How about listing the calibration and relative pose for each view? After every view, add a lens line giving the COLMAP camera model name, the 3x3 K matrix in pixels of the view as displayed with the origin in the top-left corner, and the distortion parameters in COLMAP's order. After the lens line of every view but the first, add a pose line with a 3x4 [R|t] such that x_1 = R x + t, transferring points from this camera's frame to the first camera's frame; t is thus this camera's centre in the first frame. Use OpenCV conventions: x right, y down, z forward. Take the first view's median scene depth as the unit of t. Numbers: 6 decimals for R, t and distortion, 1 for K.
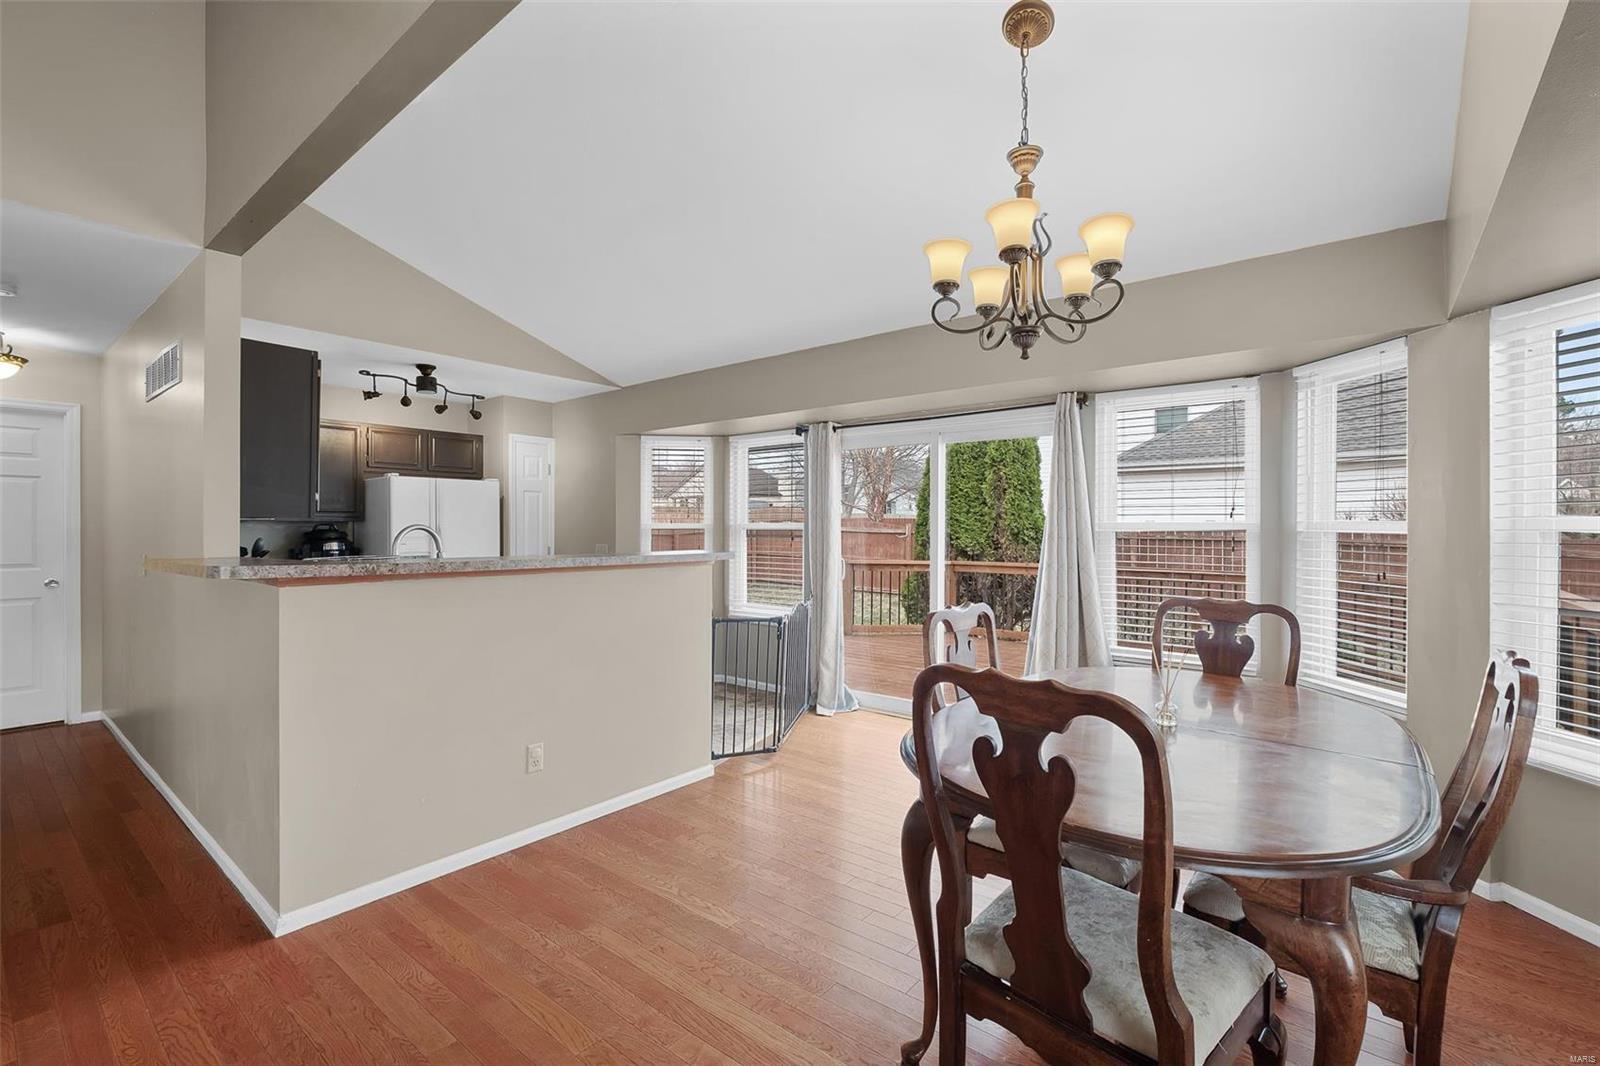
lens RADIAL K [[701.1, 0, 802.3], [0, 701.1, 528.9], [0, 0, 1]] dist [-0.000326, -0.000216]
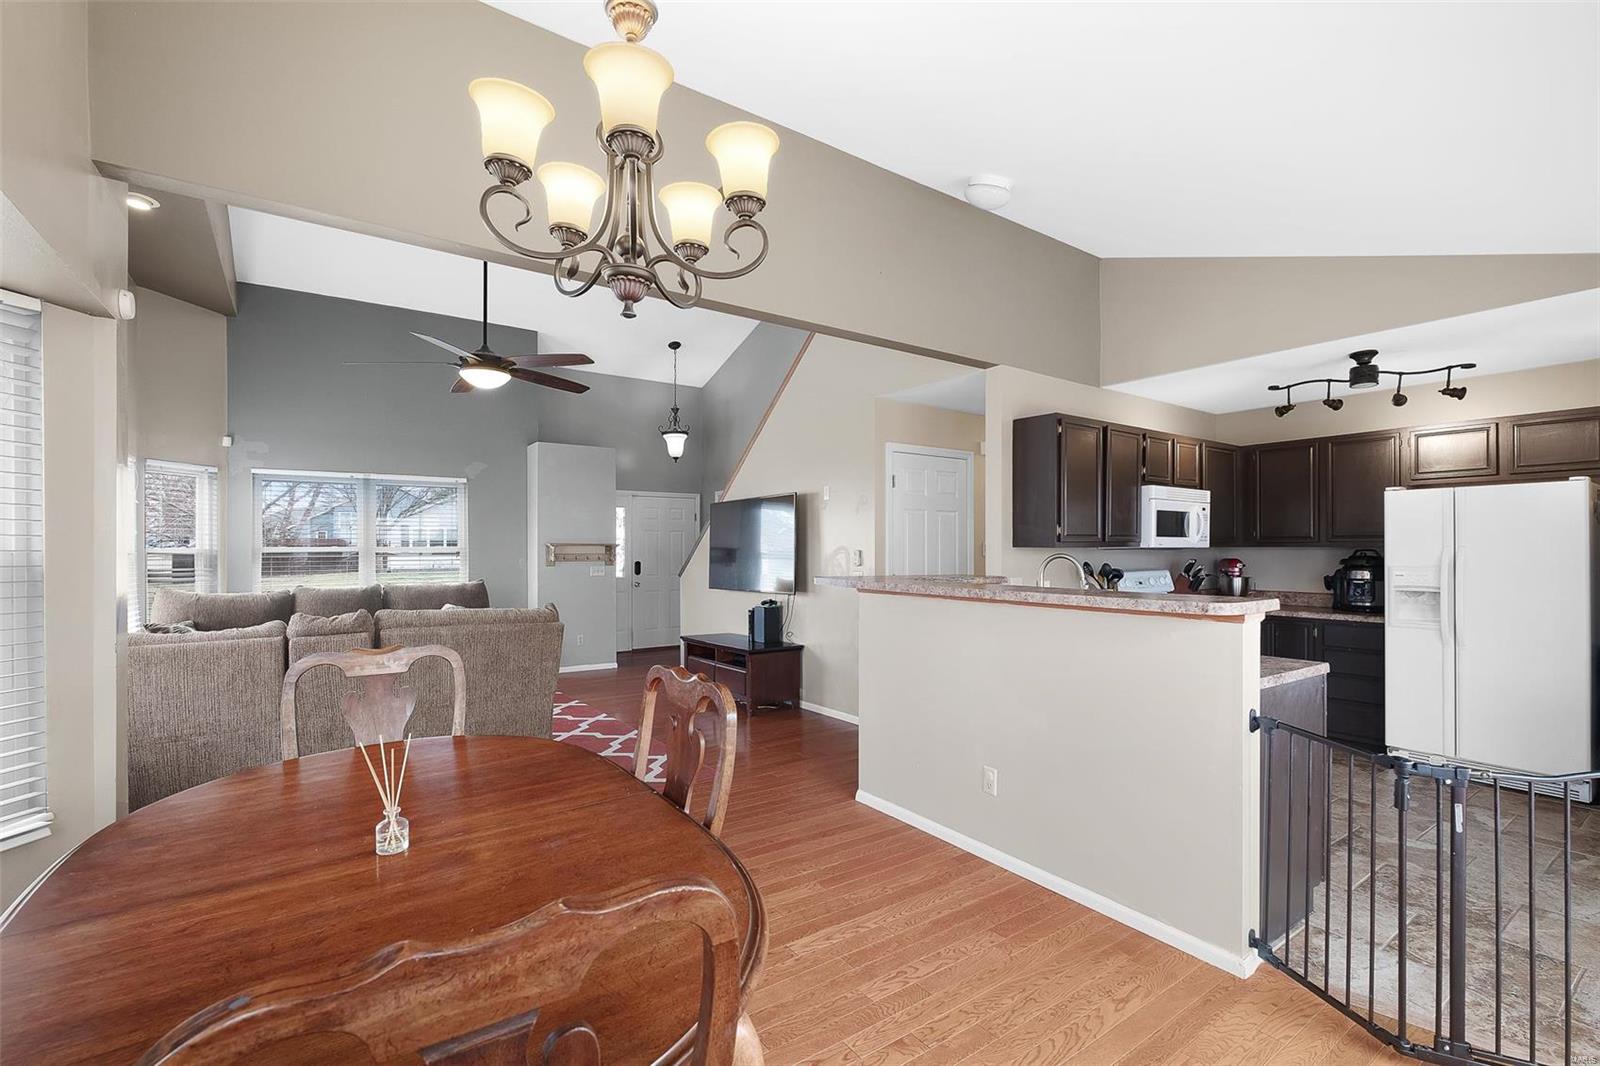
lens RADIAL K [[713.7, 0, 800.0], [0, 713.7, 540.8], [0, 0, 1]] dist [-0.002355, -0.000317]
pose [[-0.273274, -0.009266, -0.961892, 0.667220], [-0.003497, 0.999957, -0.008639, -0.014643], [0.961930, 0.001003, -0.273295, 0.957275]]
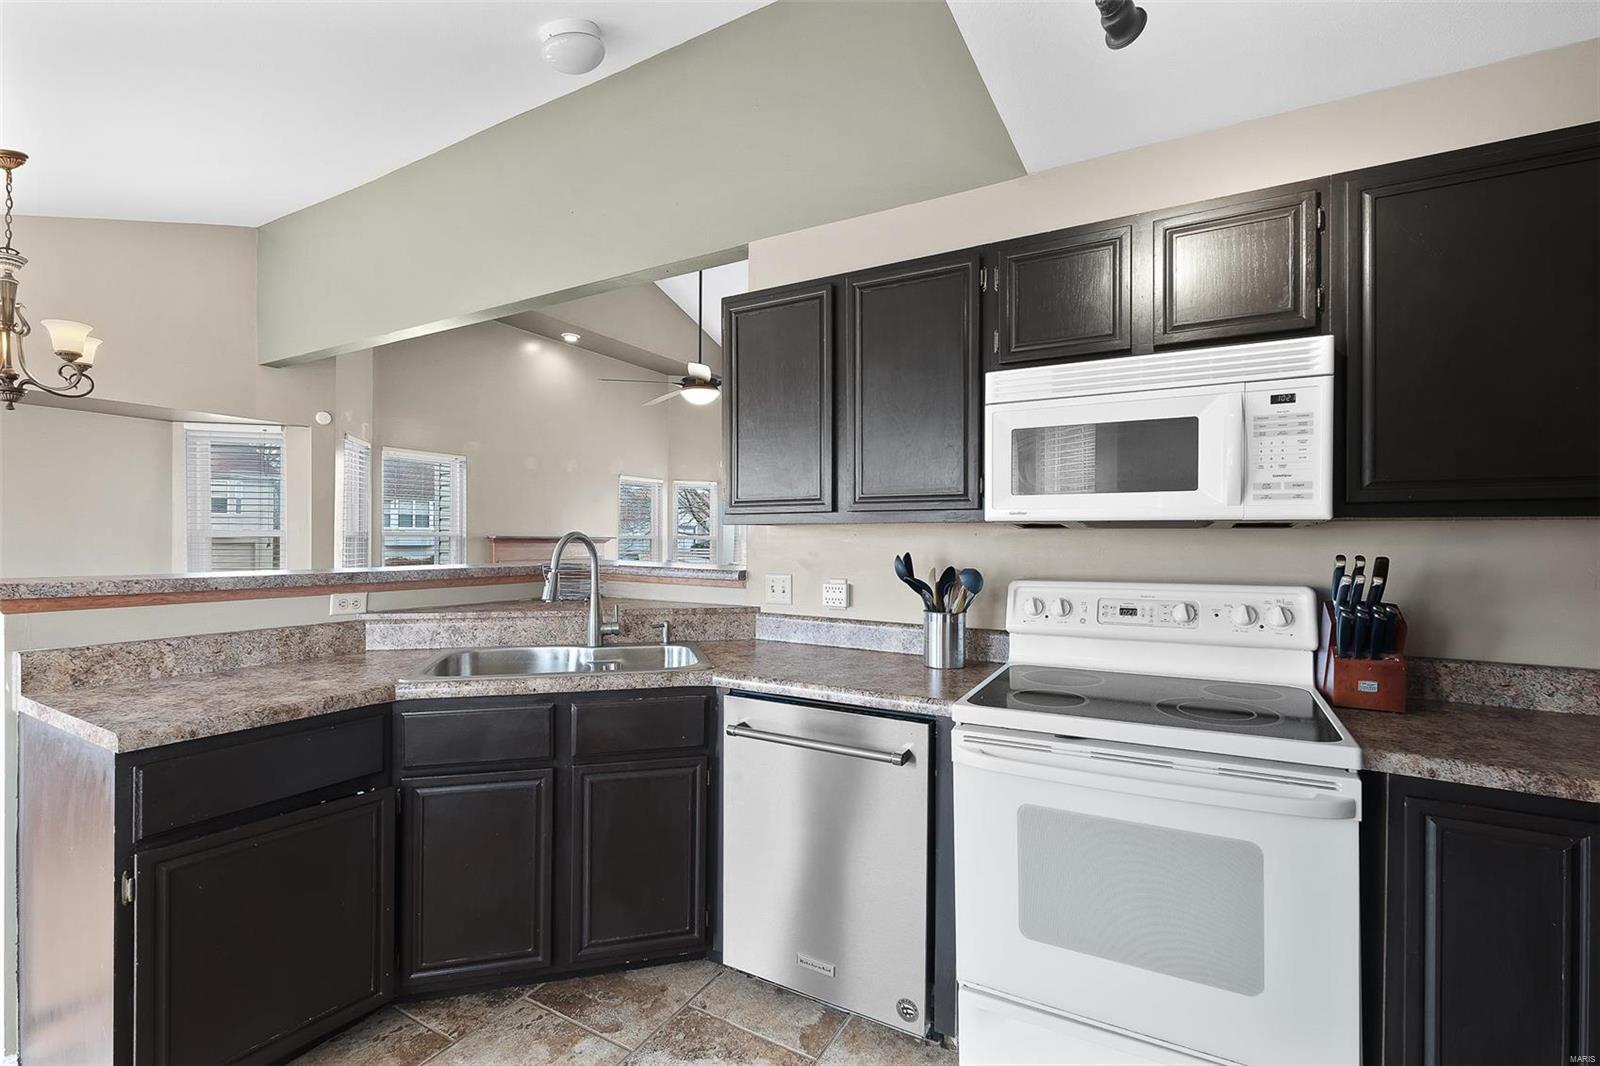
lens RADIAL K [[713.7, 0, 800.0], [0, 713.7, 540.8], [0, 0, 1]] dist [-0.002355, -0.000317]
pose [[-0.987336, -0.007646, -0.158458, -0.694311], [-0.008440, 0.999955, 0.004336, -0.000401], [0.158418, 0.005619, -0.987356, 1.842260]]
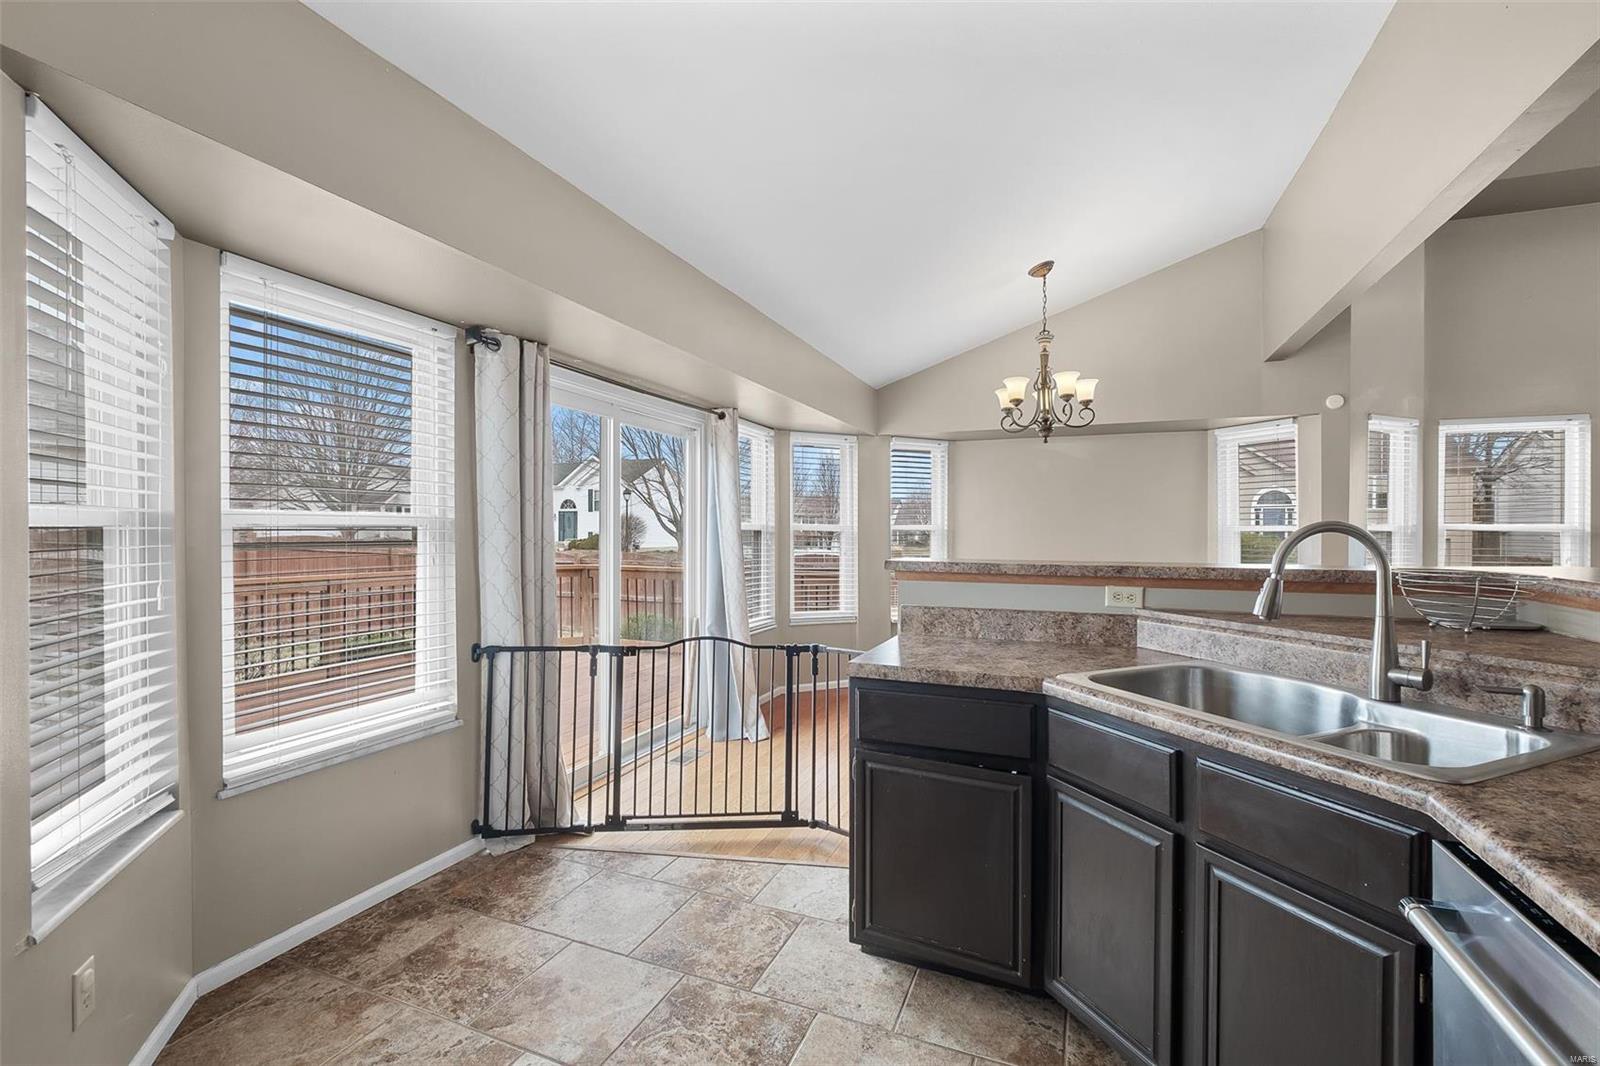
lens RADIAL K [[701.1, 0, 802.3], [0, 701.1, 528.9], [0, 0, 1]] dist [-0.000326, -0.000216]
pose [[-0.279536, -0.003086, 0.960130, -0.977154], [-0.001480, 0.999995, 0.002783, -0.000664], [-0.960134, -0.000643, -0.279539, 1.542533]]
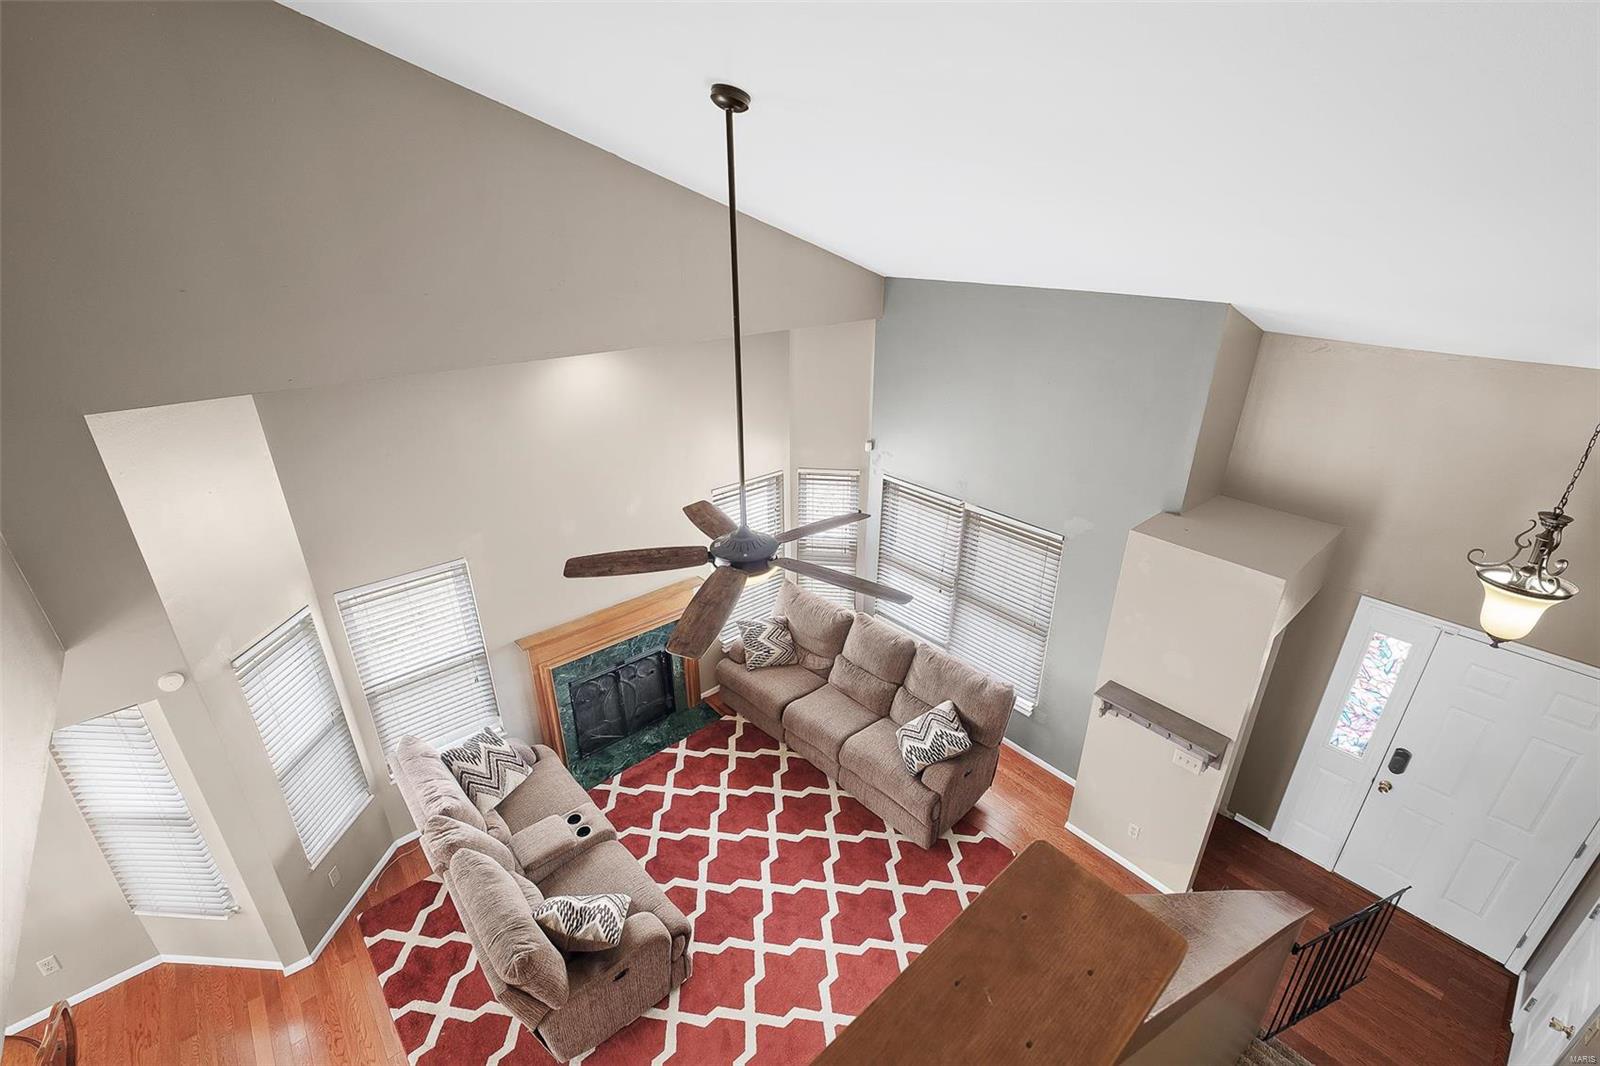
lens RADIAL K [[696.7, 0, 807.2], [0, 696.7, 535.9], [0, 0, 1]] dist [-0.002179, 0.000469]
pose [[-0.986670, -0.075357, 0.144235, -0.993716], [-0.007587, 0.906660, 0.421793, -0.935955], [-0.162557, 0.415076, -0.895146, 0.770828]]
